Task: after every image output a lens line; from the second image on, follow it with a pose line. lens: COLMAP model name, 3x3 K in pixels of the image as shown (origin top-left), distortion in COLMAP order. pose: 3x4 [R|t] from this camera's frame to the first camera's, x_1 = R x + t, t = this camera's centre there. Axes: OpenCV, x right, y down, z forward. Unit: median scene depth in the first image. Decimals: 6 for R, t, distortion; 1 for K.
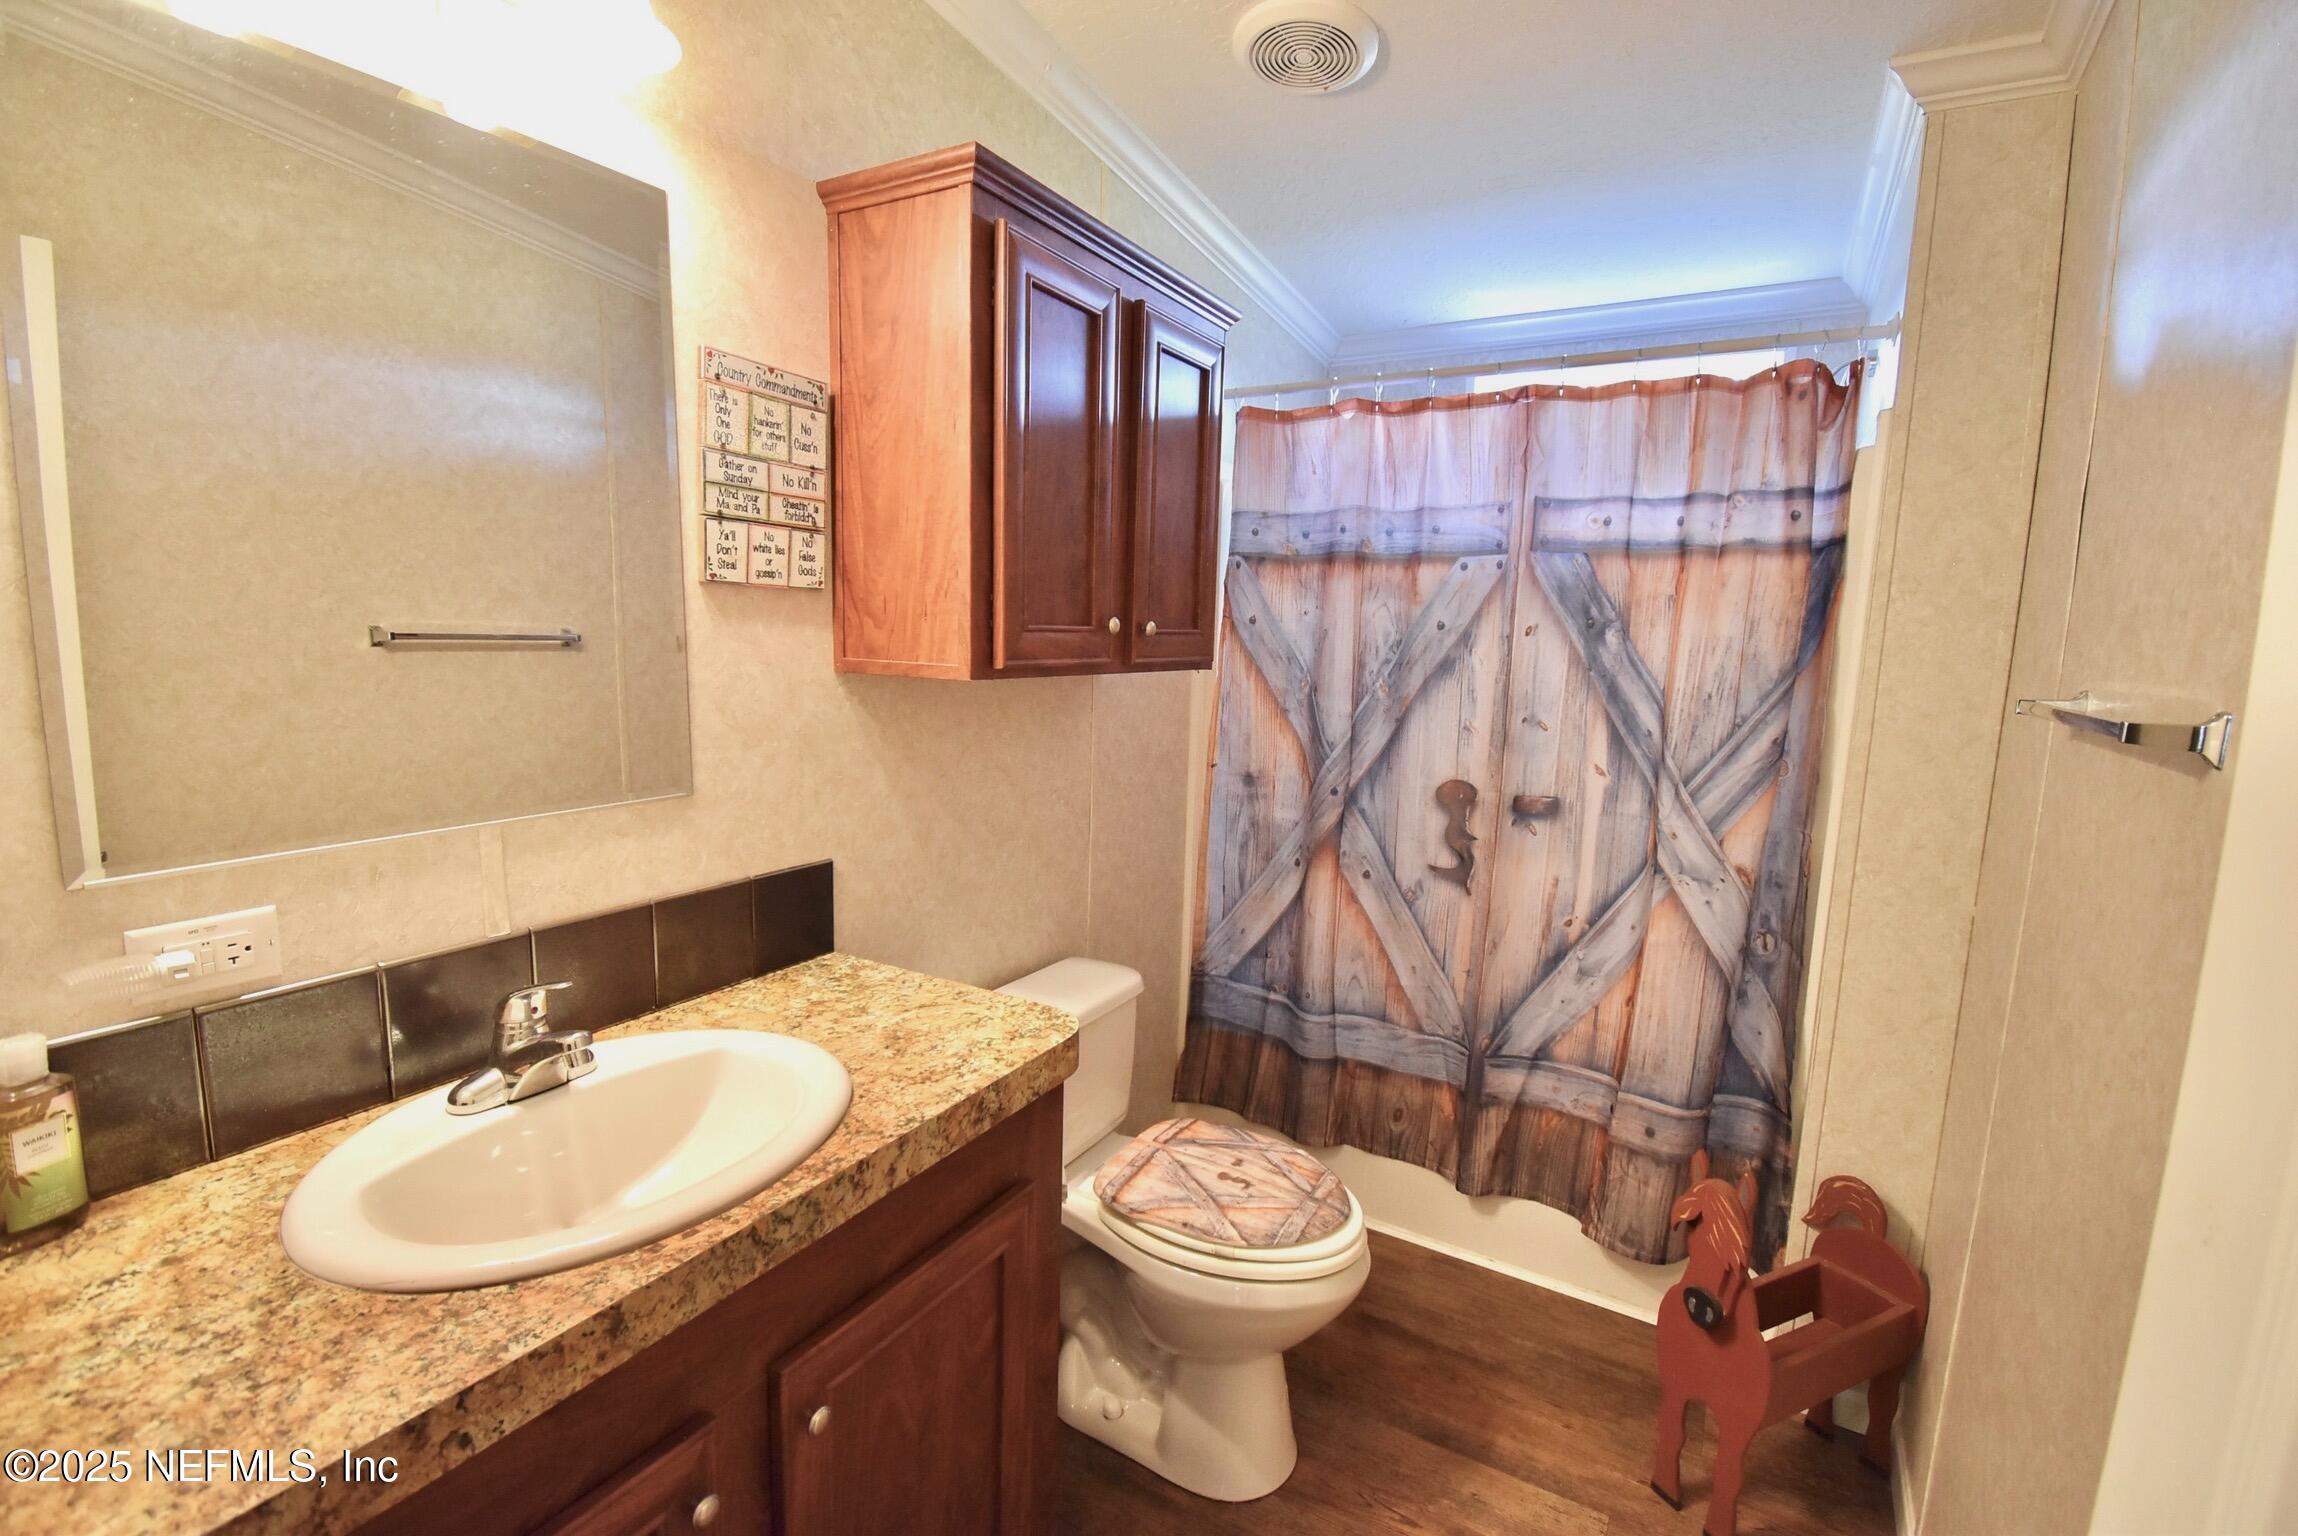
lens RADIAL K [[1019.9, 0, 1161.8], [0, 1019.9, 766.3], [0, 0, 1]] dist [0.022234, -0.026634]
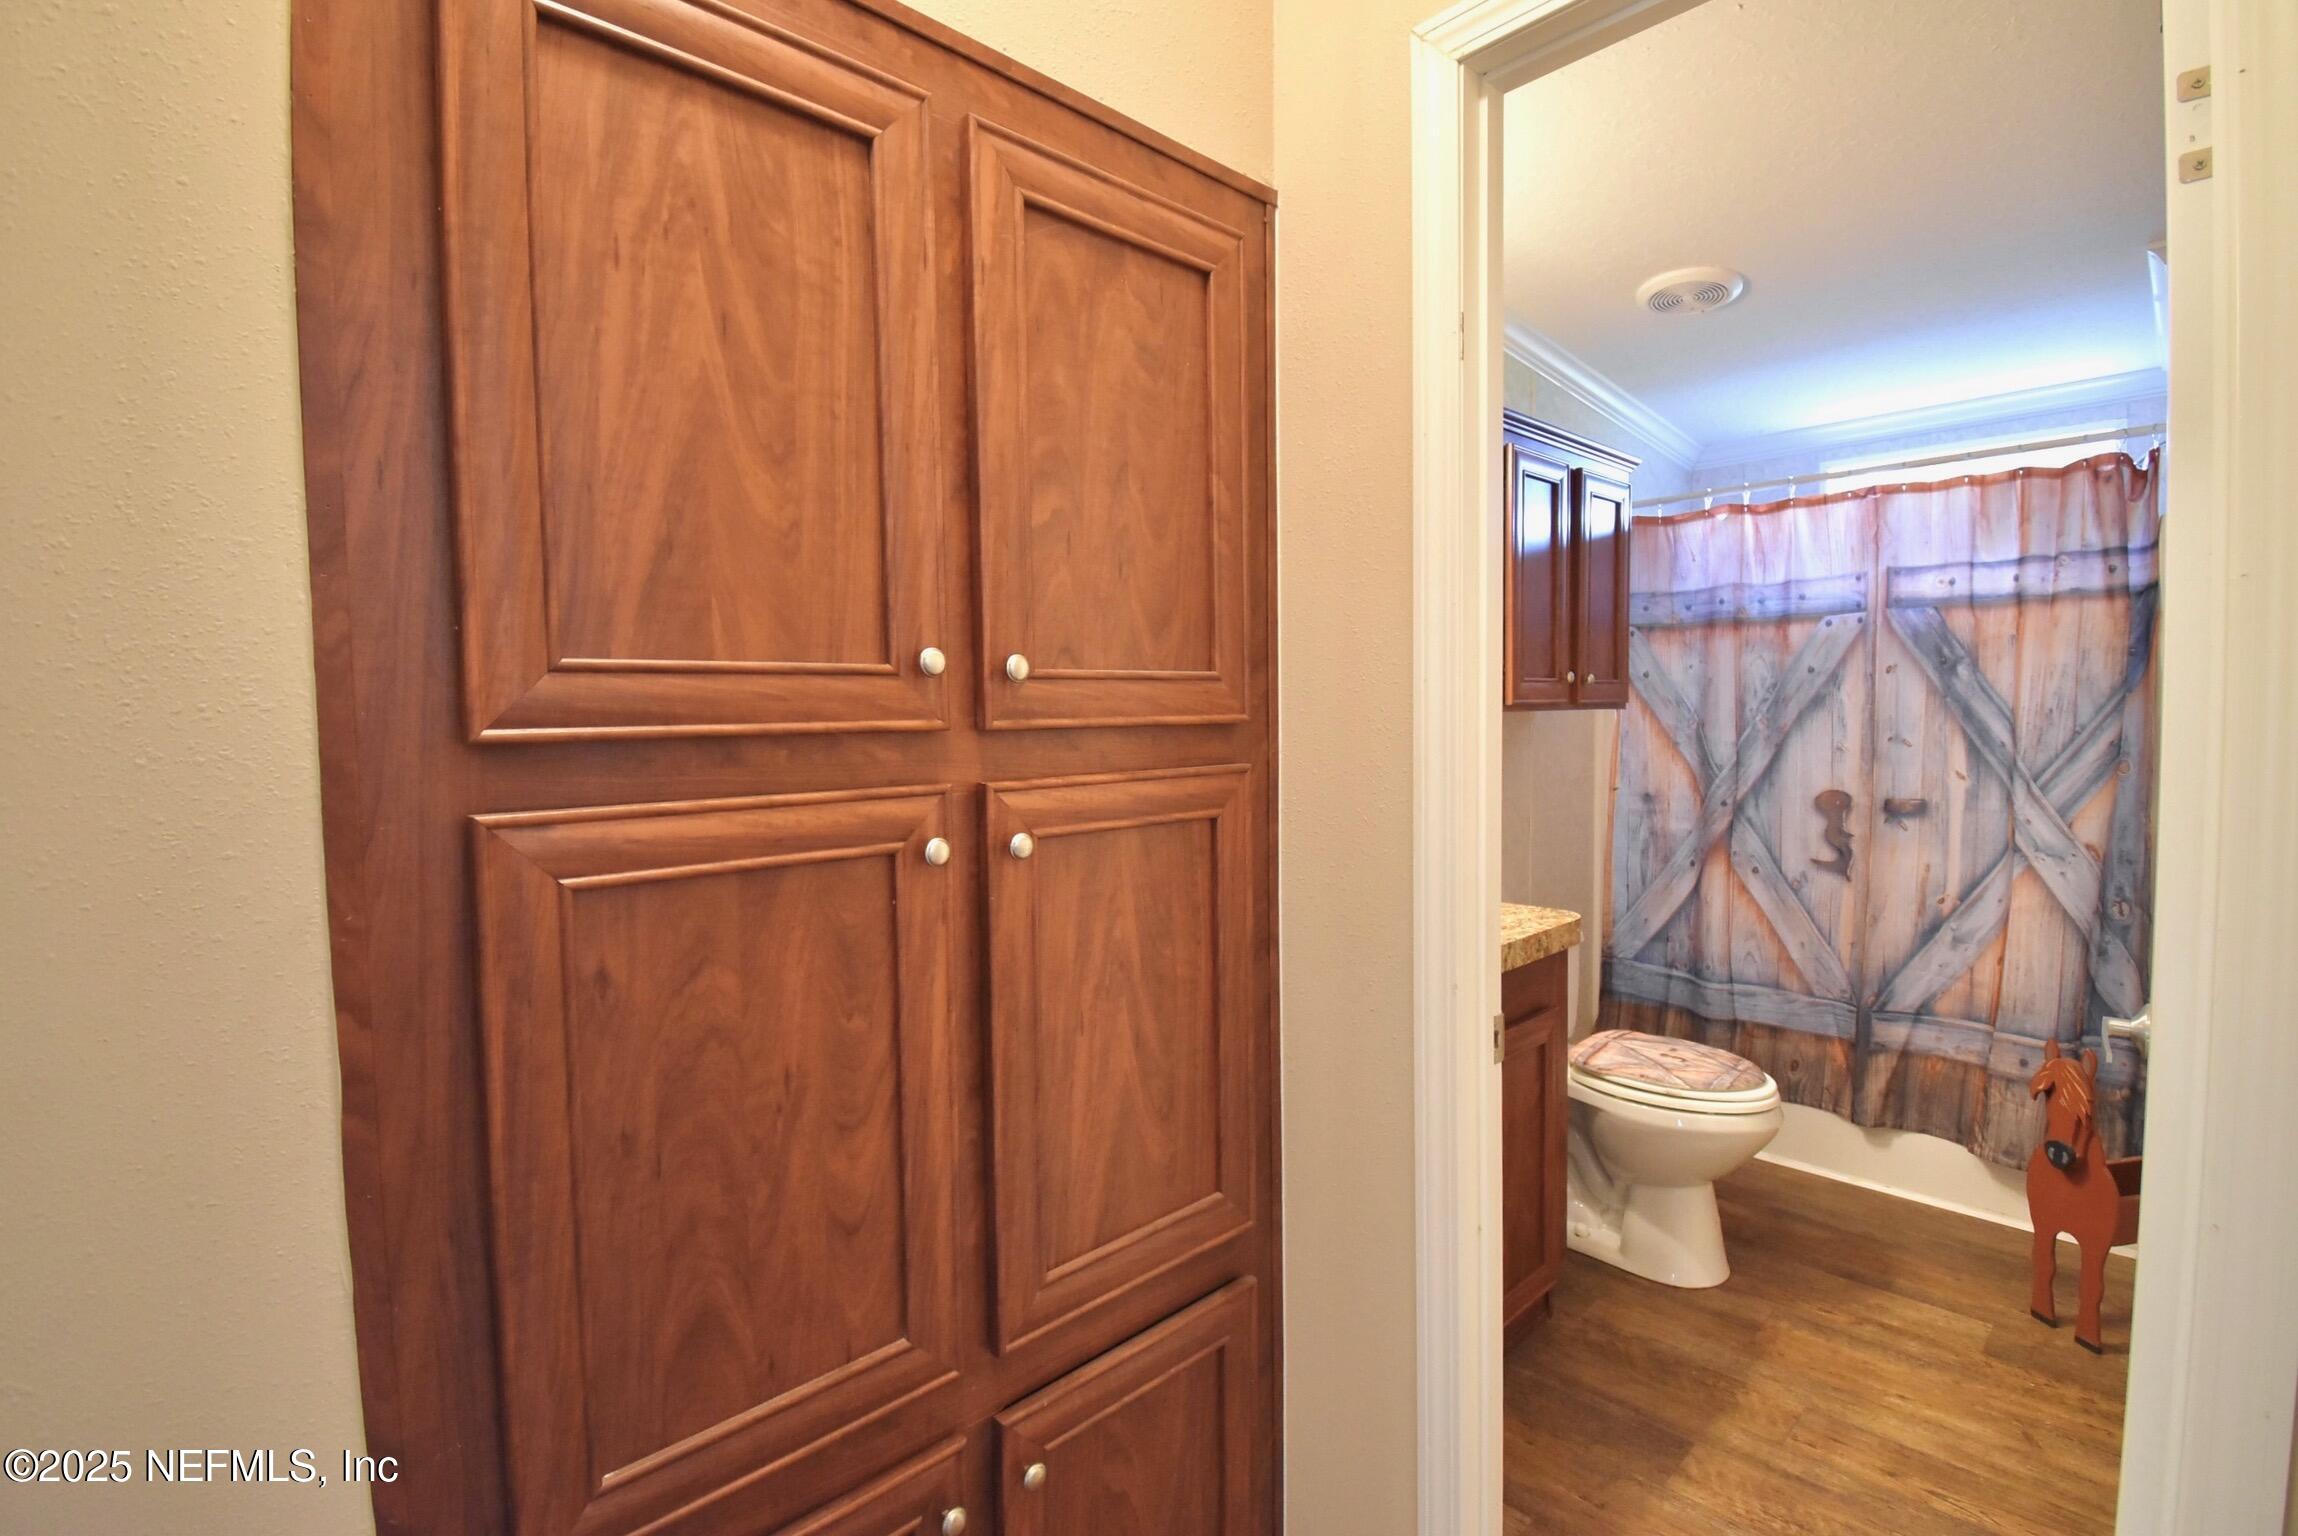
lens RADIAL K [[1061.9, 0, 1149.0], [0, 1061.9, 768.0], [0, 0, 1]] dist [0.023322, -0.031311]
pose [[0.959891, -0.030014, -0.278764, -0.165547], [0.005749, 0.996152, -0.087458, 0.104179], [0.280316, 0.082348, 0.956369, -0.537123]]
